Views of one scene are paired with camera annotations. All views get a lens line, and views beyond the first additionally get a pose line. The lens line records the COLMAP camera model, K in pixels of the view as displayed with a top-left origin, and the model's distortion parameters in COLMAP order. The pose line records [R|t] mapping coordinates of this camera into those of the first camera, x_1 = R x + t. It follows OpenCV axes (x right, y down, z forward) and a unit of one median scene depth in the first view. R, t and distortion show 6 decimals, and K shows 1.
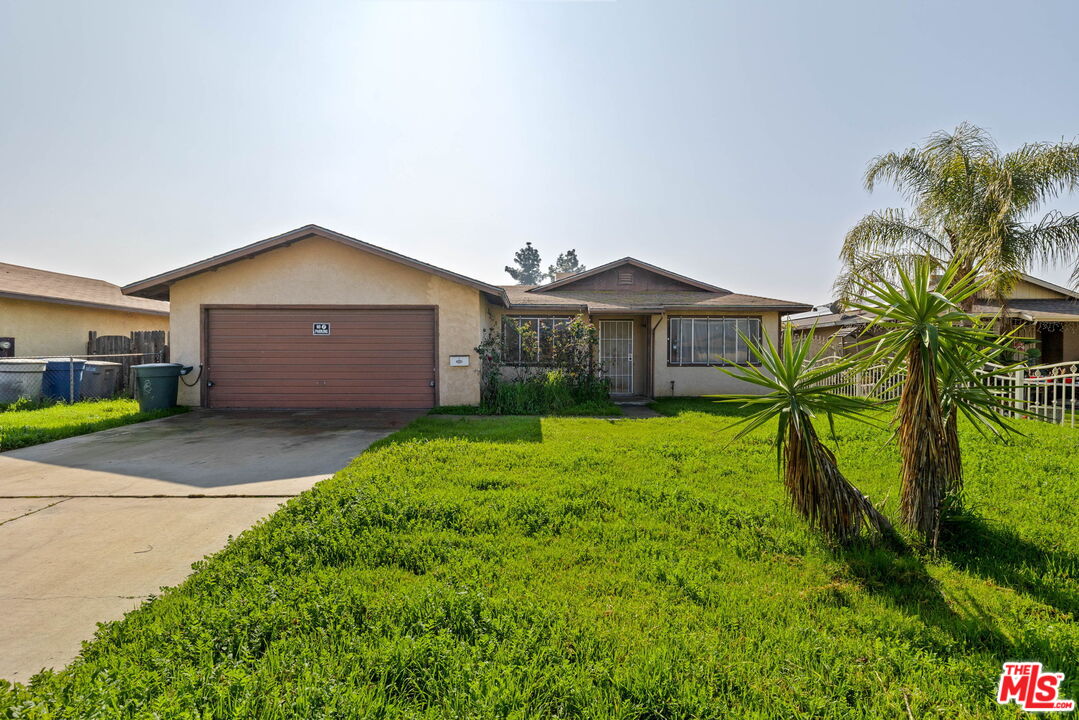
lens RADIAL K [[511.7, 0, 541.8], [0, 511.7, 361.7], [0, 0, 1]] dist [-0.003880, 0.002081]
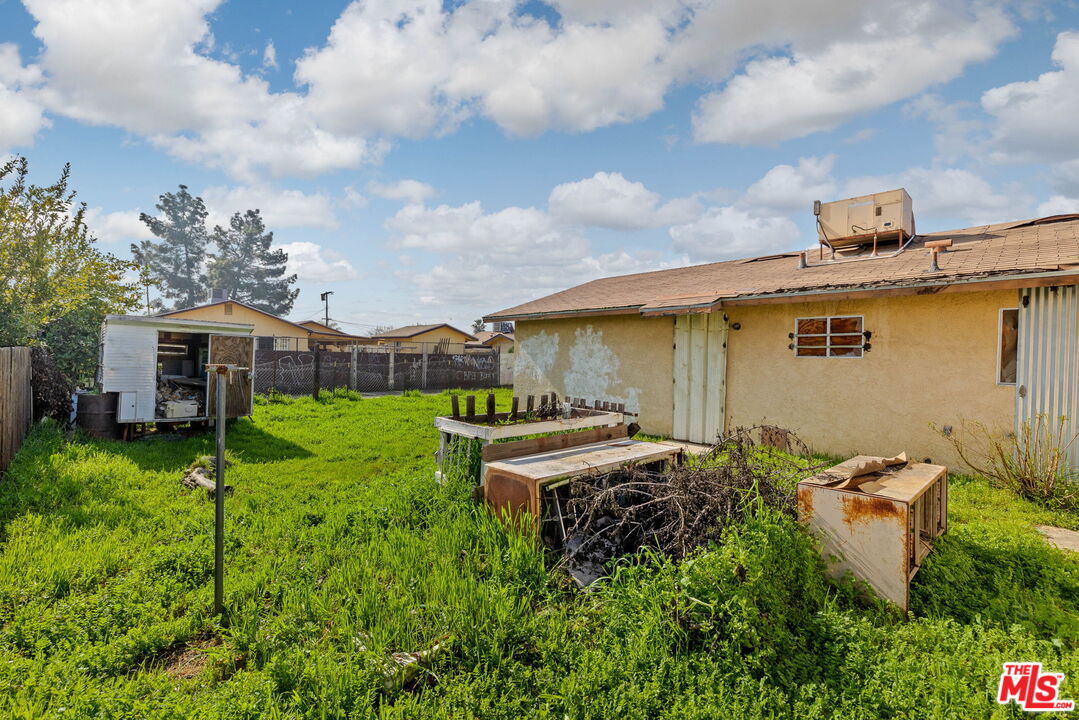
lens RADIAL K [[468.9, 0, 539.2], [0, 468.9, 361.8], [0, 0, 1]] dist [-0.012206, -0.000316]
pose [[0.734090, -0.001839, 0.679050, -0.666157], [-0.002052, 0.999986, 0.004926, -0.005425], [-0.679049, -0.005009, 0.734076, 1.472247]]
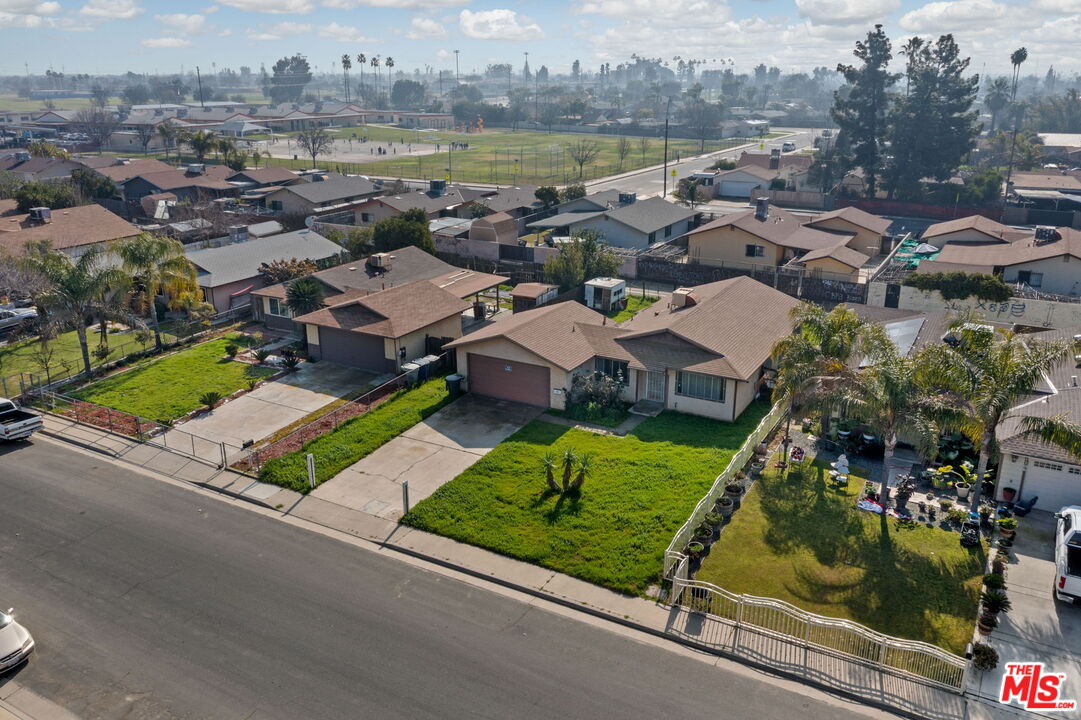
lens RADIAL K [[859.9, 0, 540.0], [0, 859.9, 357.2], [0, 0, 1]] dist [-0.011512, 0.002449]
pose [[0.864878, 0.156128, -0.477086, 1.320386], [-0.001351, 0.951123, 0.308810, -1.110527], [0.501981, -0.266438, 0.822816, -1.827838]]
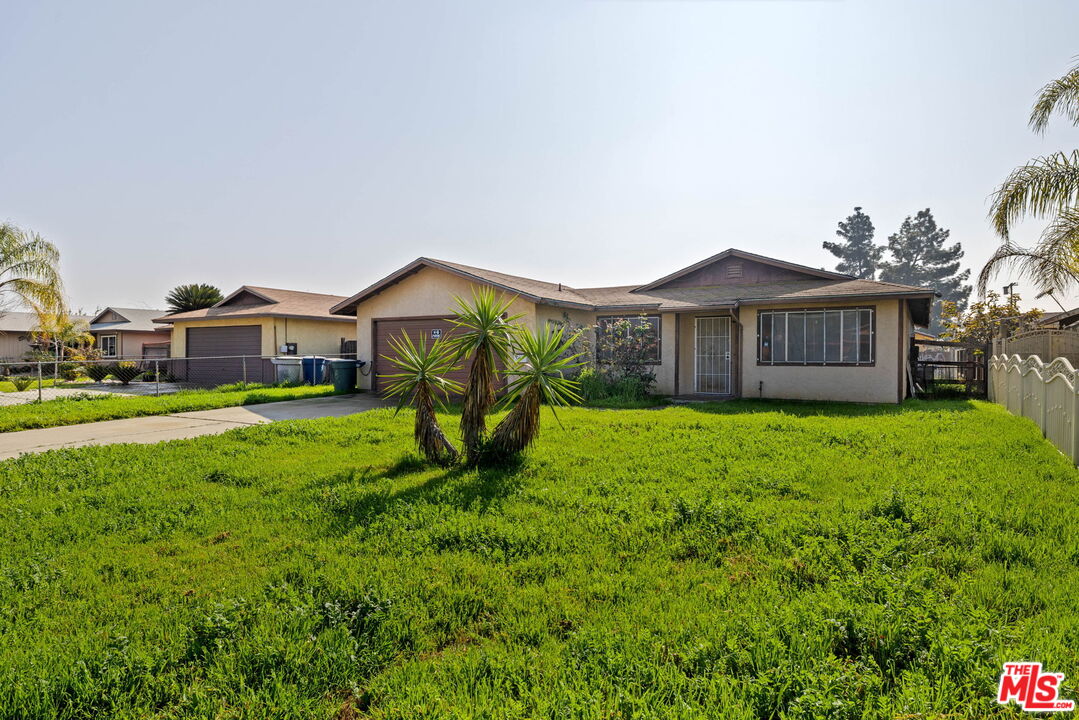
lens RADIAL K [[611.3, 0, 540.6], [0, 611.3, 365.6], [0, 0, 1]] dist [0.003254, 0.001509]
pose [[0.837404, 0.007711, -0.546530, 0.530816], [-0.006197, 0.999970, 0.004614, 0.006917], [0.546550, -0.000477, 0.837427, -0.138092]]
